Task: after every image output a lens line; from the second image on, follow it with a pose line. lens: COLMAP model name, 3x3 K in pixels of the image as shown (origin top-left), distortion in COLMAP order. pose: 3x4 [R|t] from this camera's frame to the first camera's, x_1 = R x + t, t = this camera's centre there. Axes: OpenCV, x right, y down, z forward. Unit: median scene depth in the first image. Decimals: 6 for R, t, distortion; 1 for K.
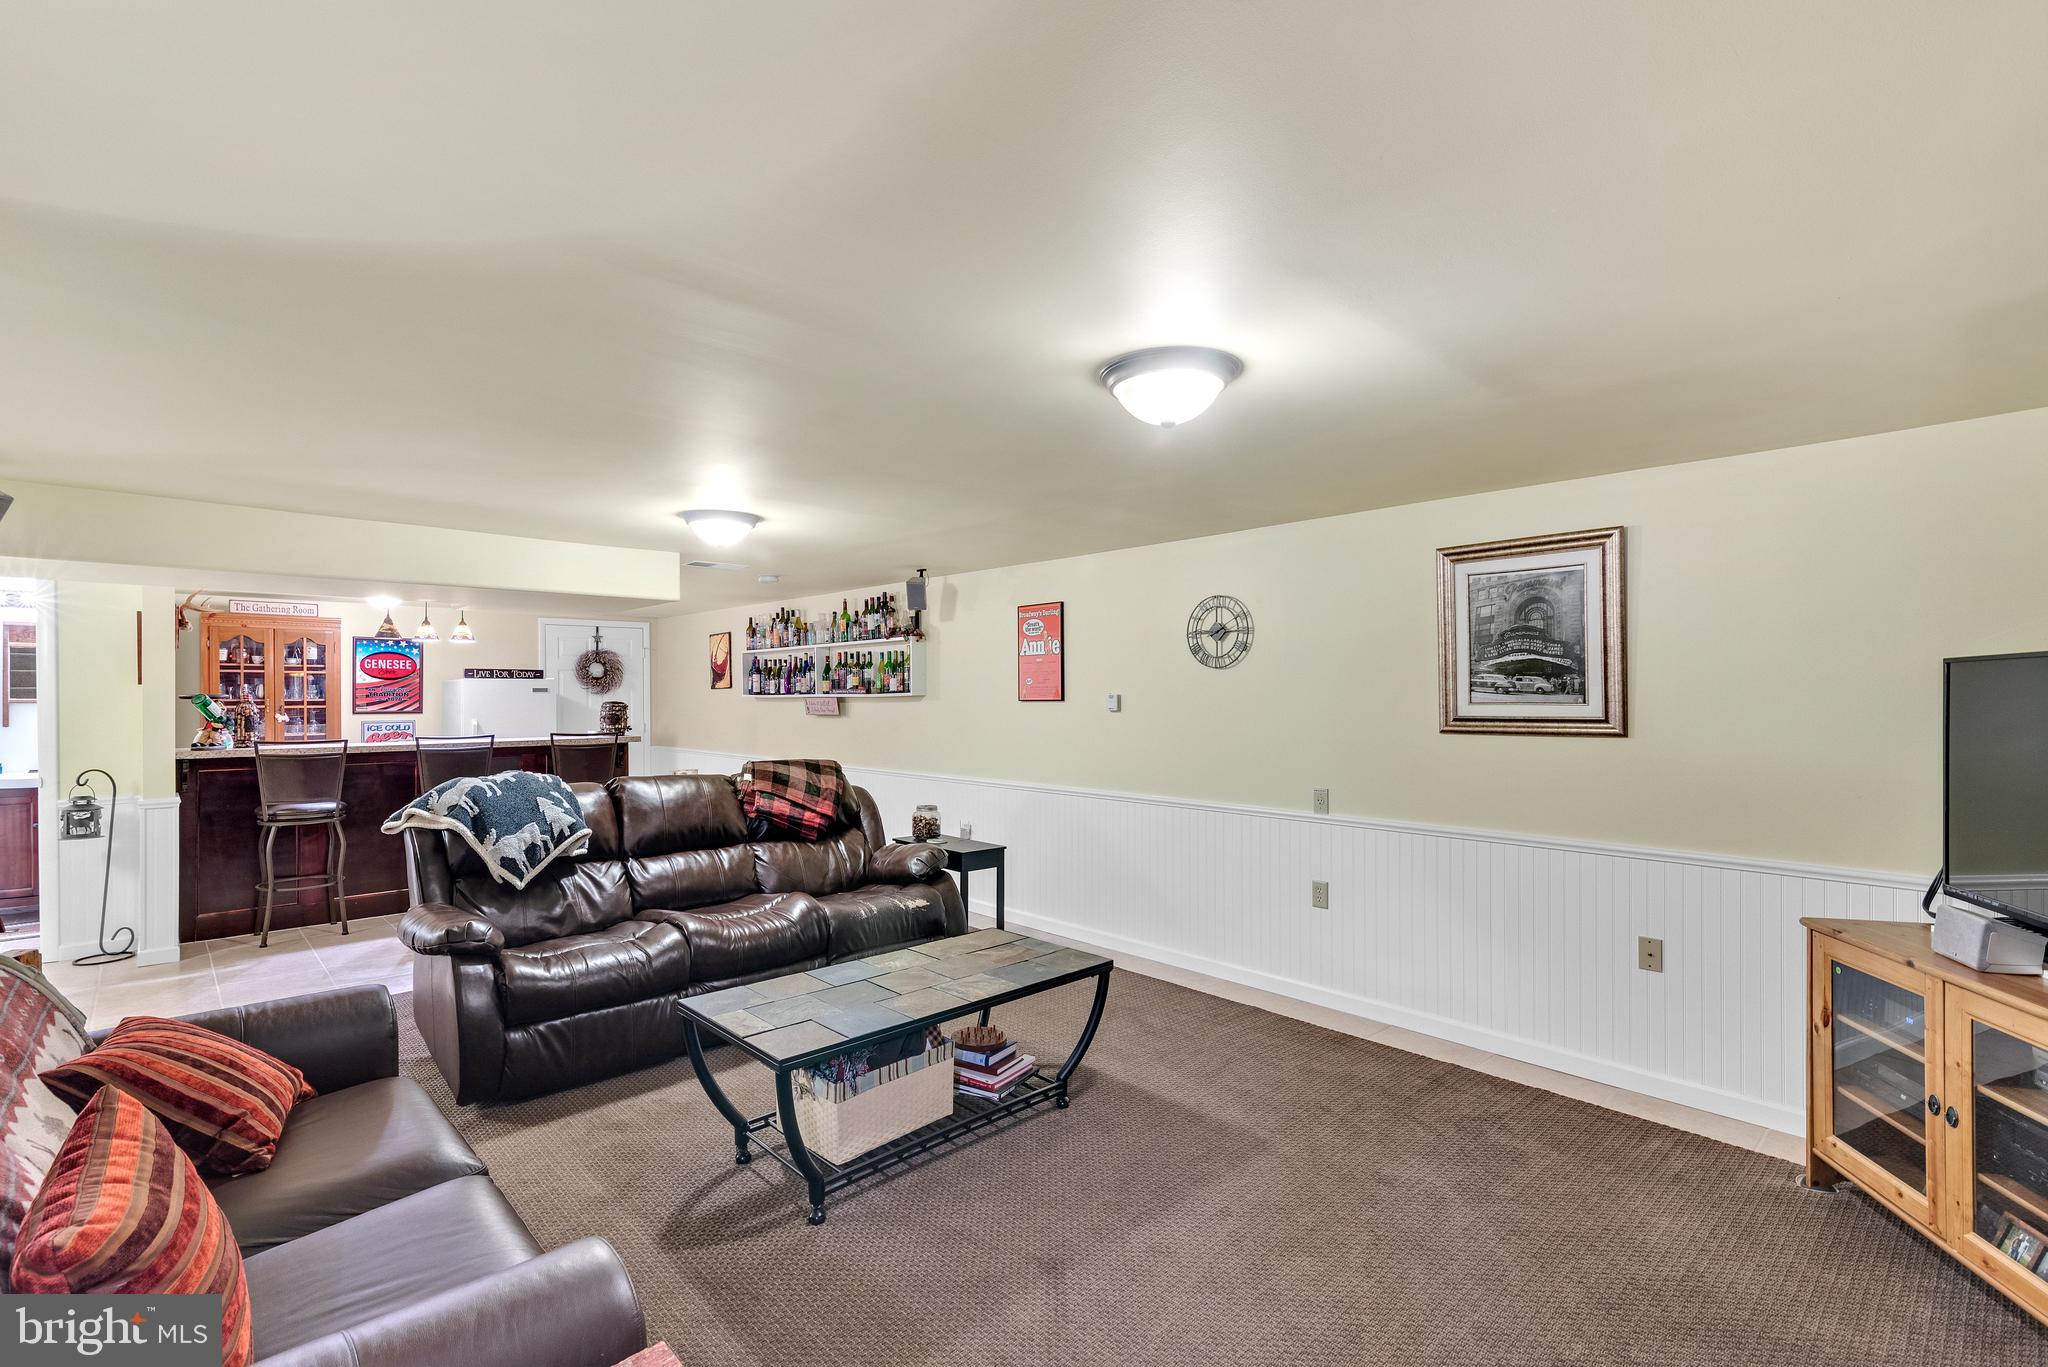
lens RADIAL K [[930.5, 0, 1024.4], [0, 930.5, 691.2], [0, 0, 1]] dist [0.012762, 0.000021]
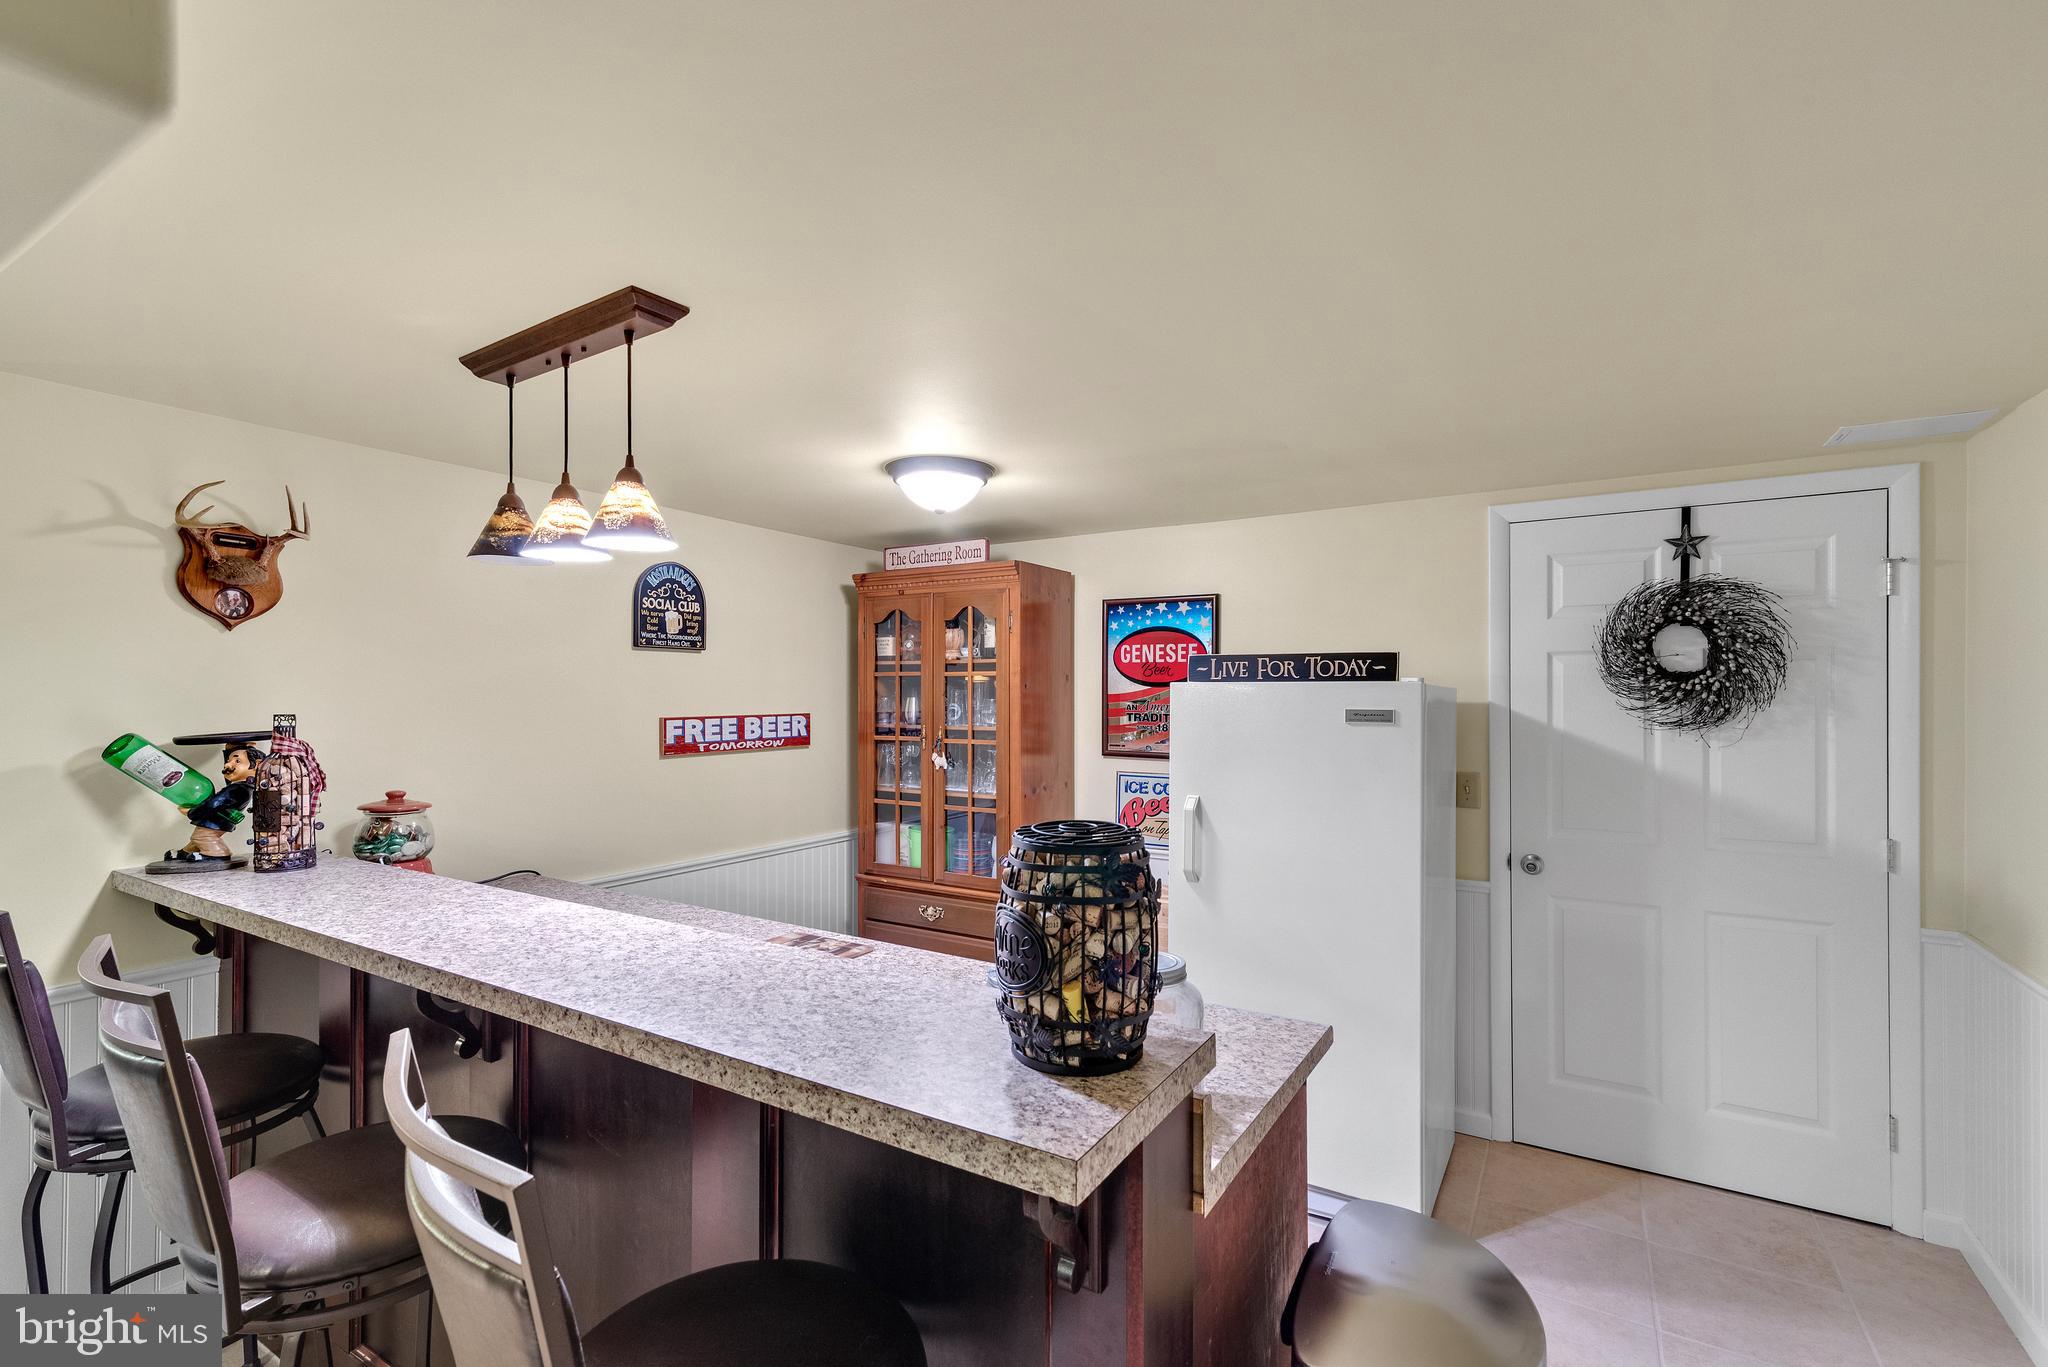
lens RADIAL K [[879.1, 0, 1024.0], [0, 879.1, 683.5], [0, 0, 1]] dist [0.000922, 0.000019]
pose [[0.249846, -0.006115, -0.968266, -0.269417], [0.000085, 0.999980, -0.006293, -0.010823], [0.968286, 0.001490, 0.249841, 0.825793]]
